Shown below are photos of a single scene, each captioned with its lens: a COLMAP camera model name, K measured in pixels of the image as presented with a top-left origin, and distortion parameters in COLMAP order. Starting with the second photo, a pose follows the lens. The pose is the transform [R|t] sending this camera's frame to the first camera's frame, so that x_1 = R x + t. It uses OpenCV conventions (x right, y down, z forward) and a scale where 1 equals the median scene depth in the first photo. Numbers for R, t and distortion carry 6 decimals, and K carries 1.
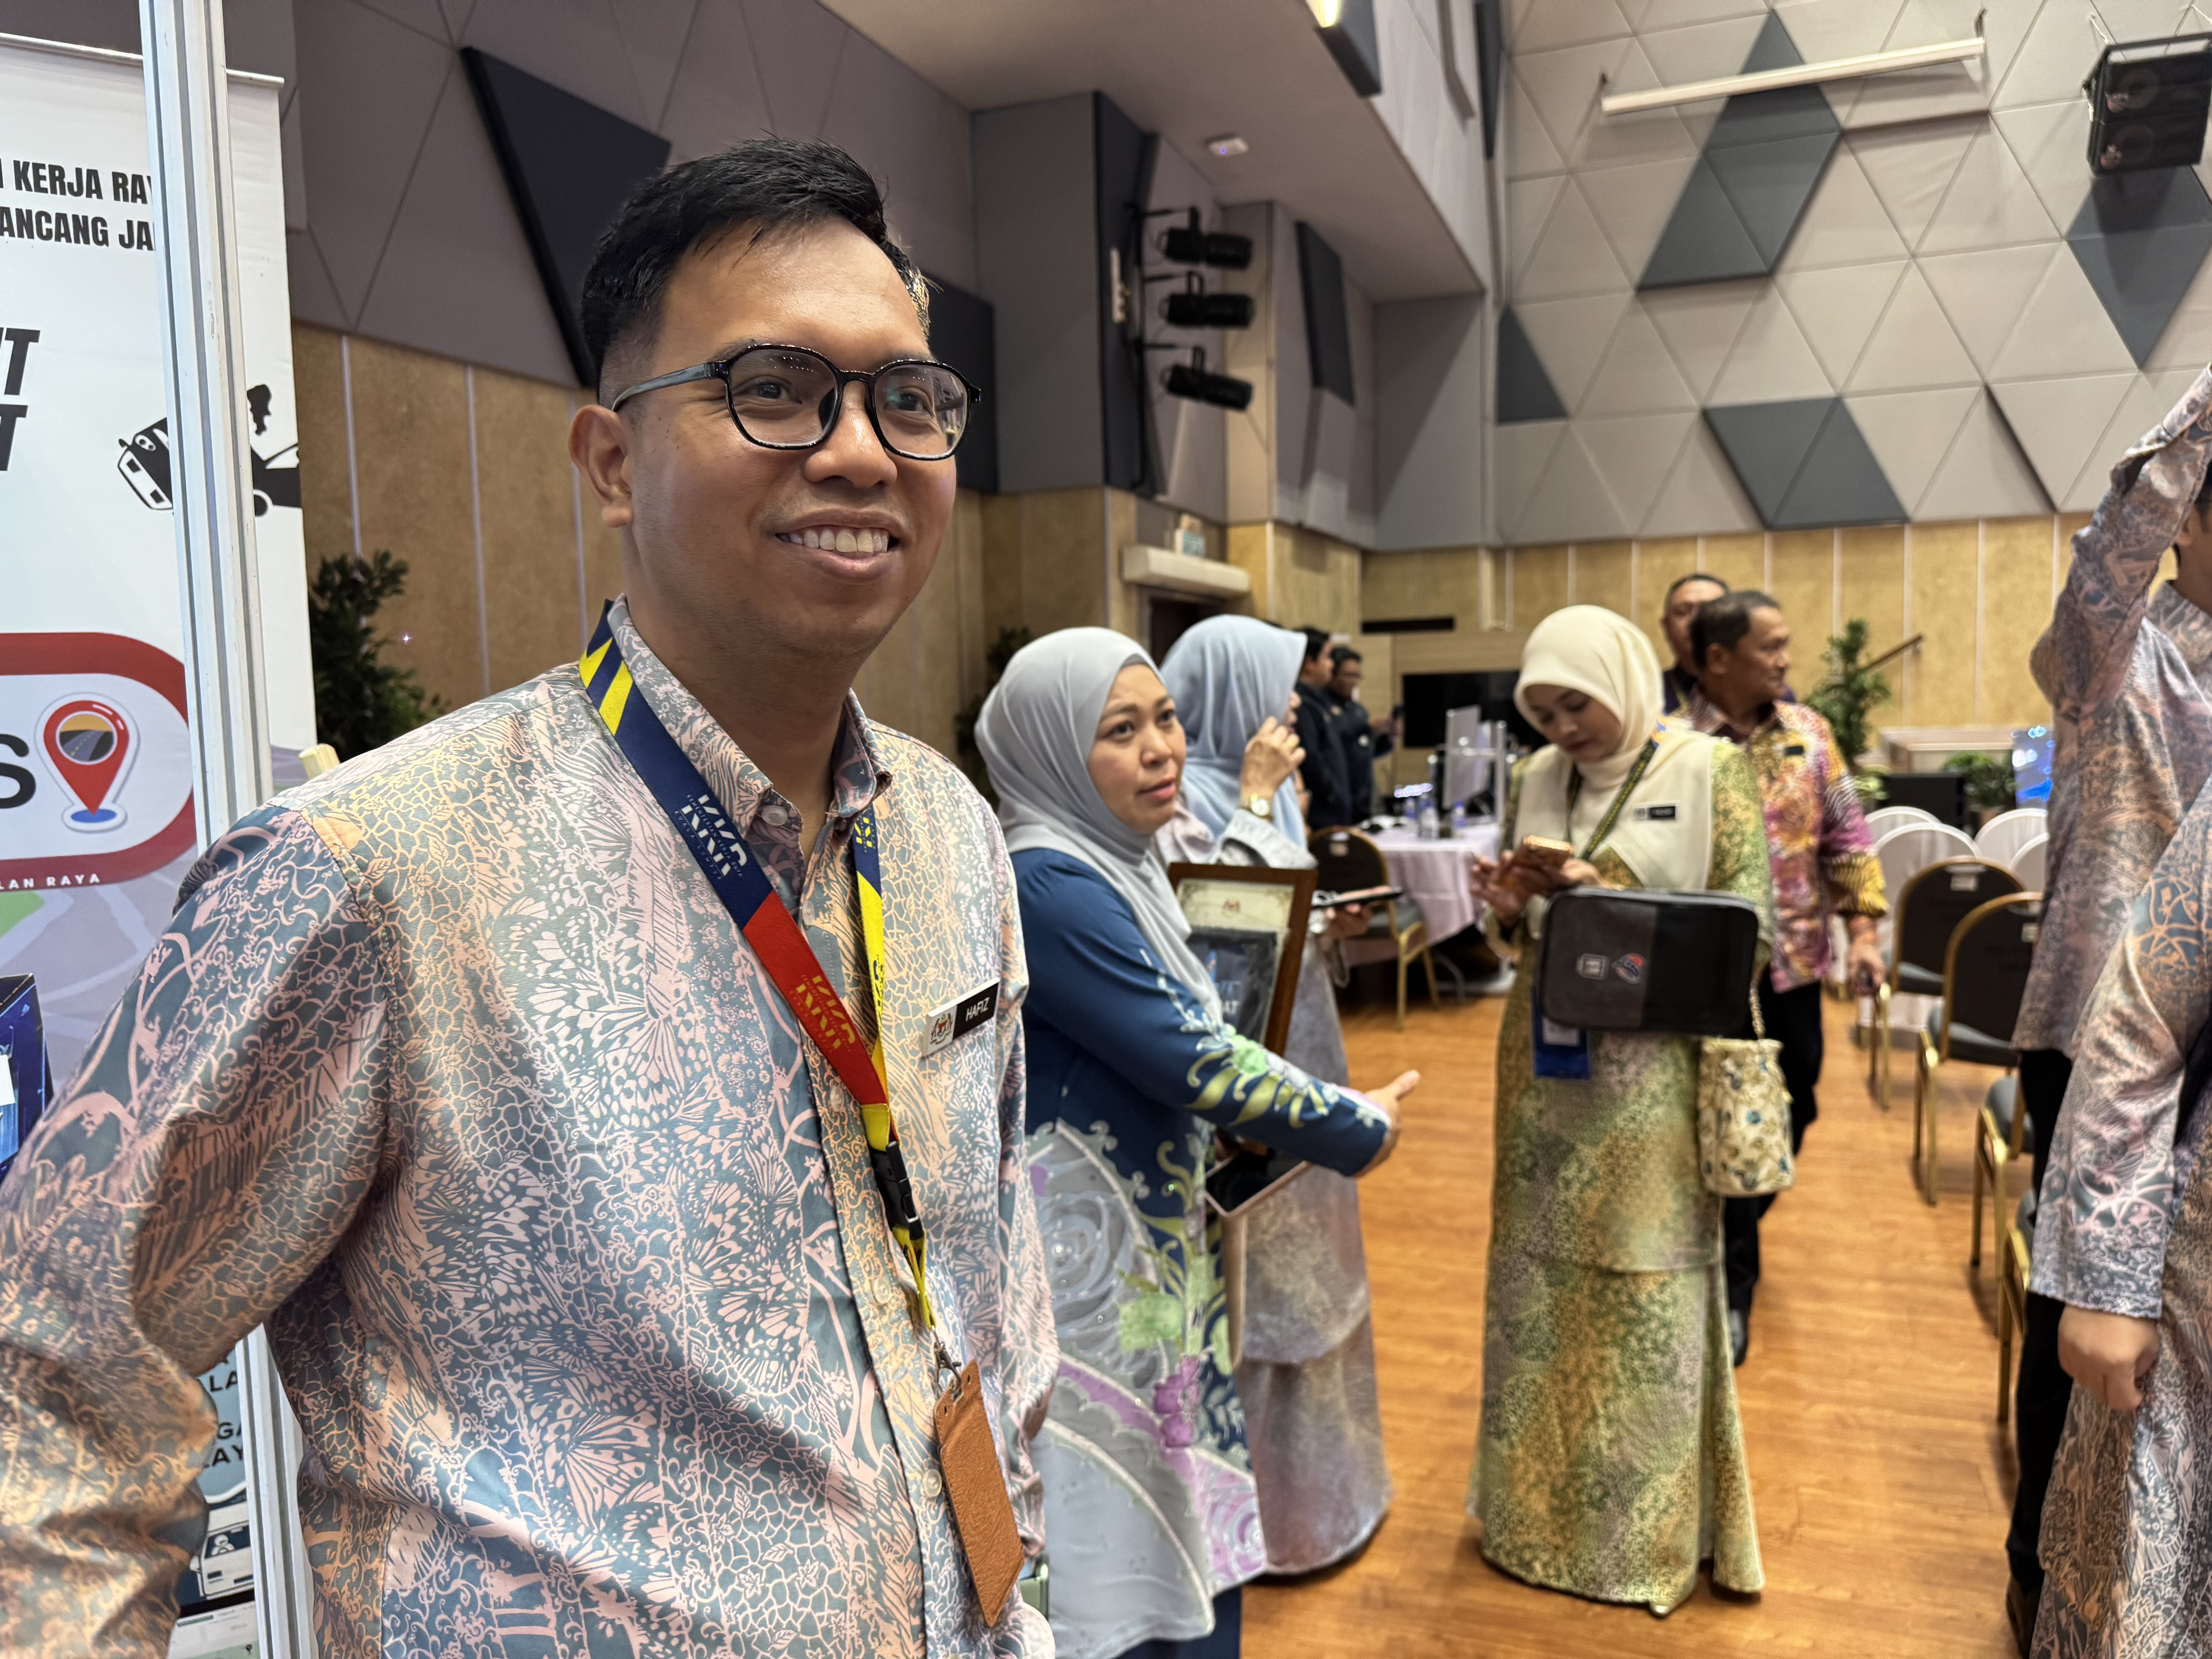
lens RADIAL K [[1566.0, 0, 1141.9], [0, 1566.0, 827.9], [0, 0, 1]] dist [0.024515, -0.036136]
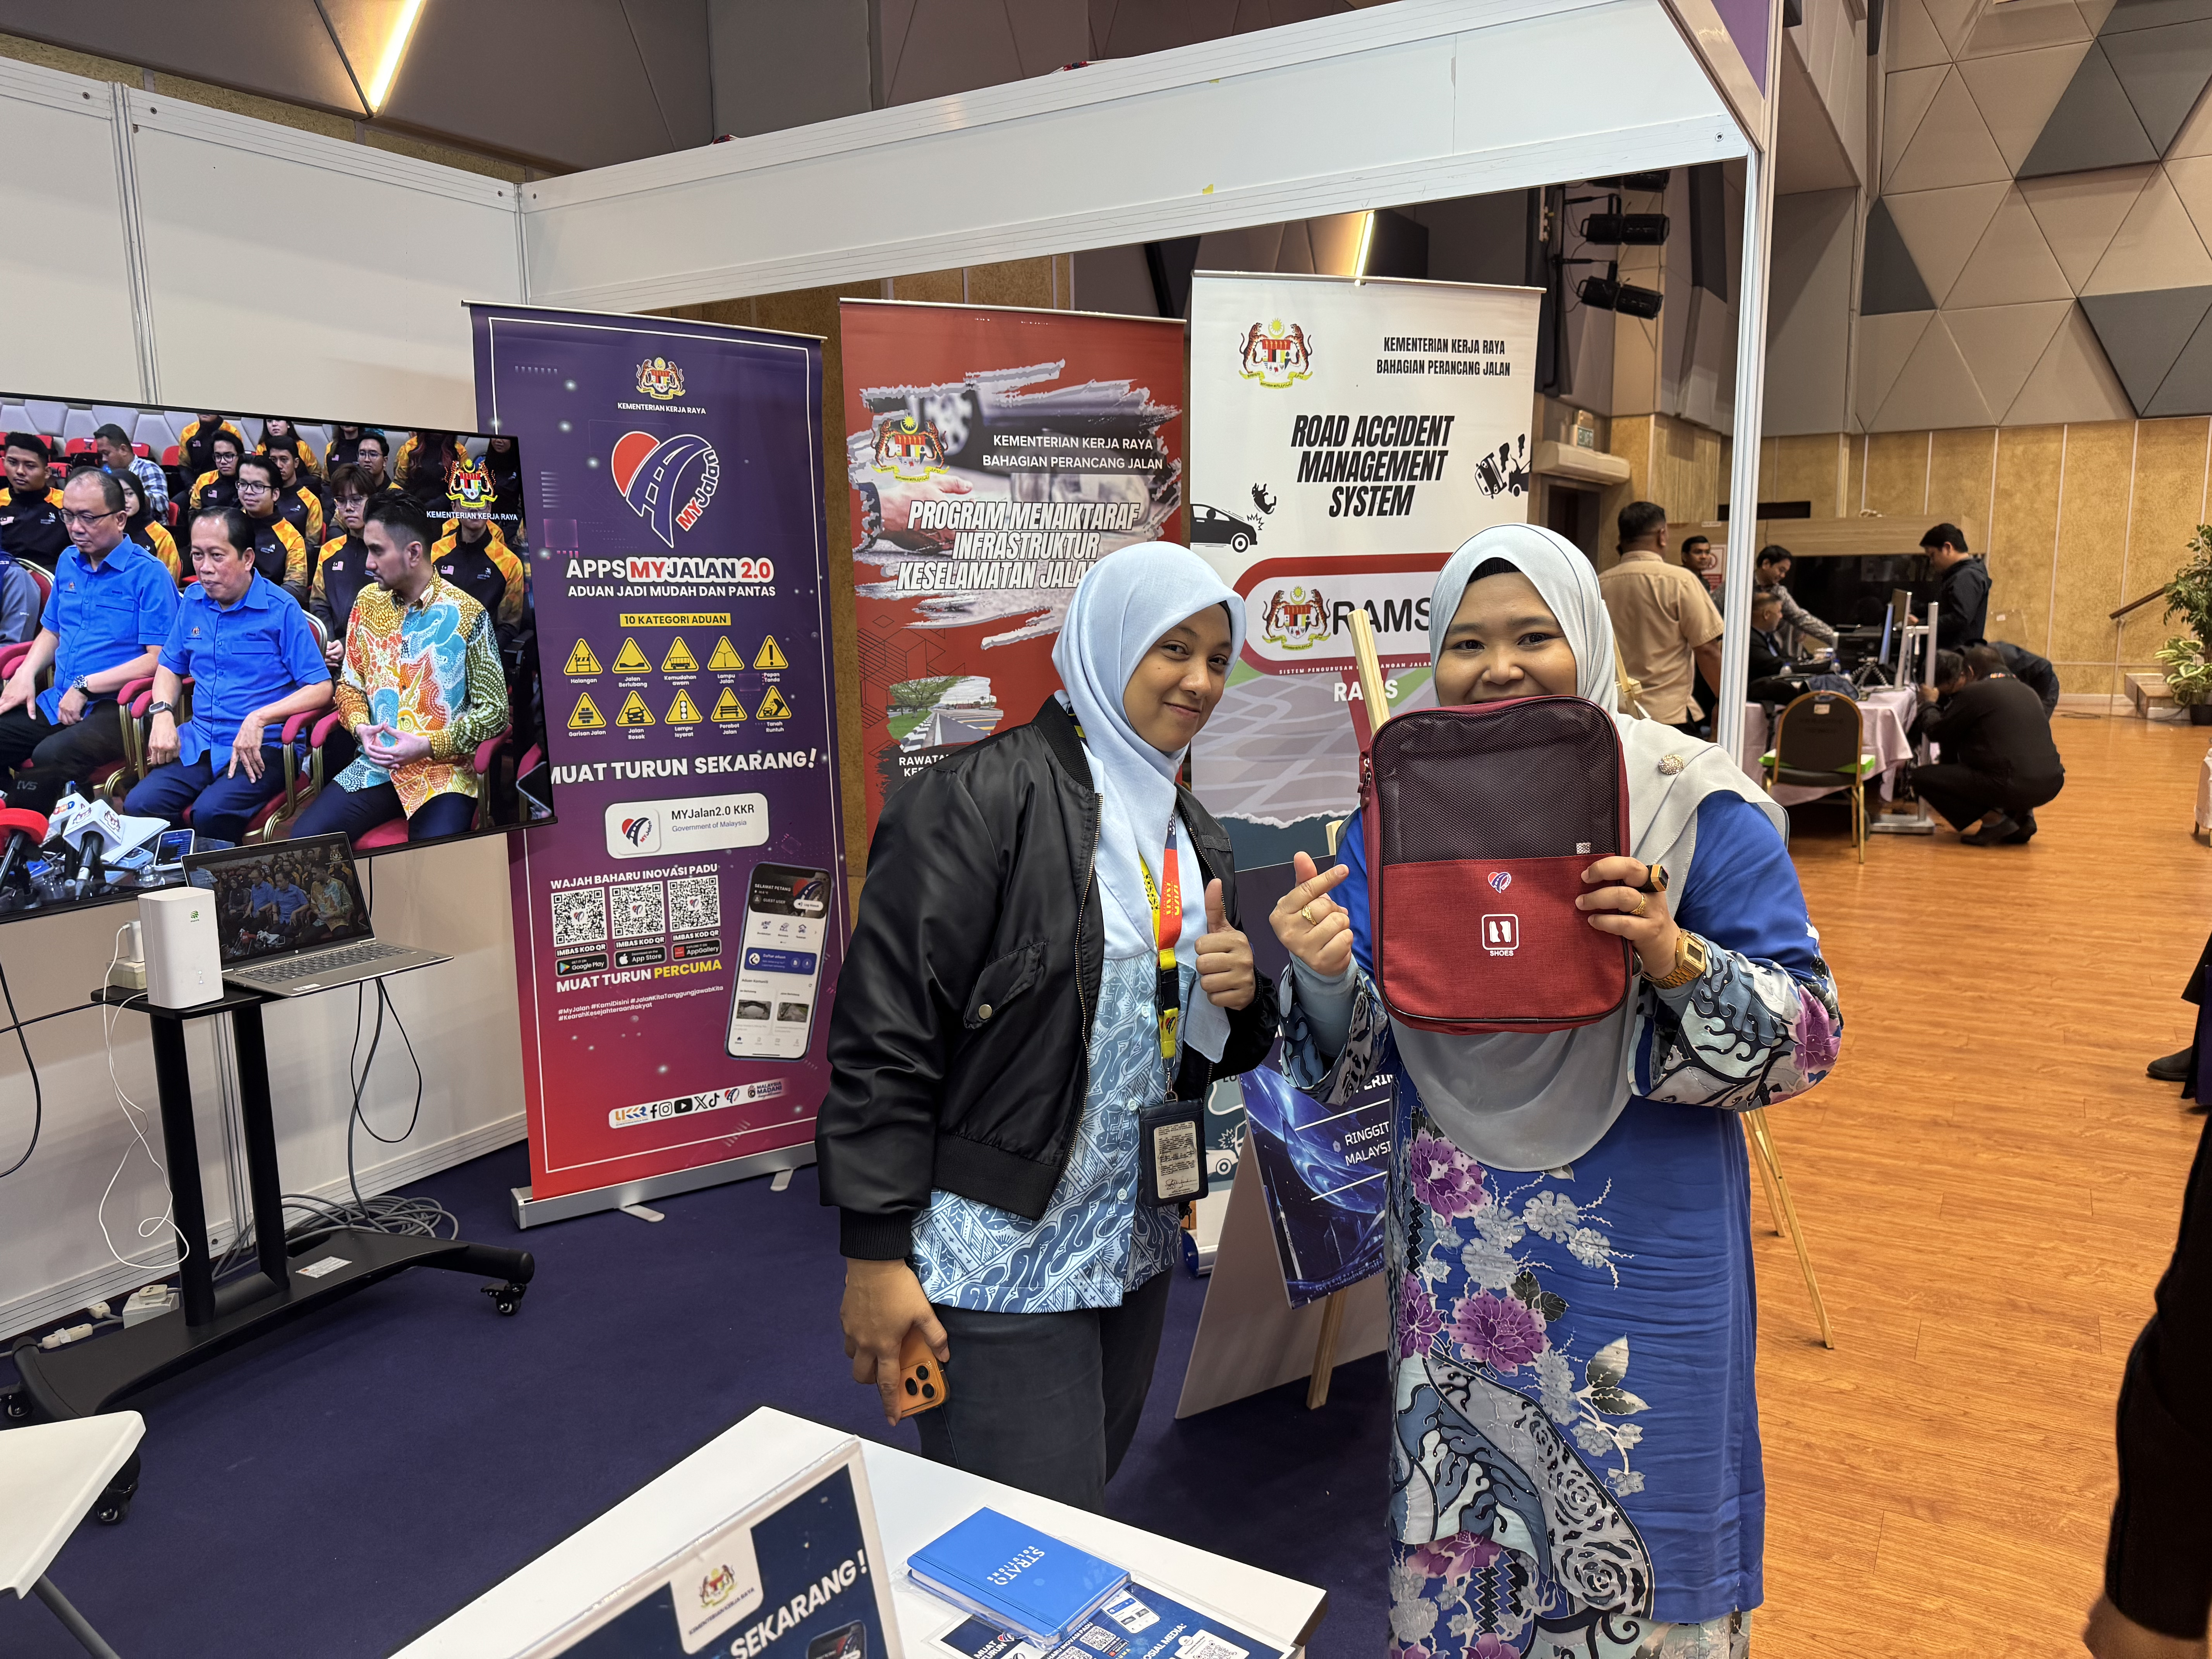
lens RADIAL K [[1566.0, 0, 1096.4], [0, 1566.0, 820.4], [0, 0, 1]] dist [0.024515, -0.036136]
pose [[0.984451, 0.042020, -0.170561, -0.083167], [-0.029072, 0.996551, 0.077719, 0.010107], [0.173238, -0.071552, 0.982277, -0.137083]]
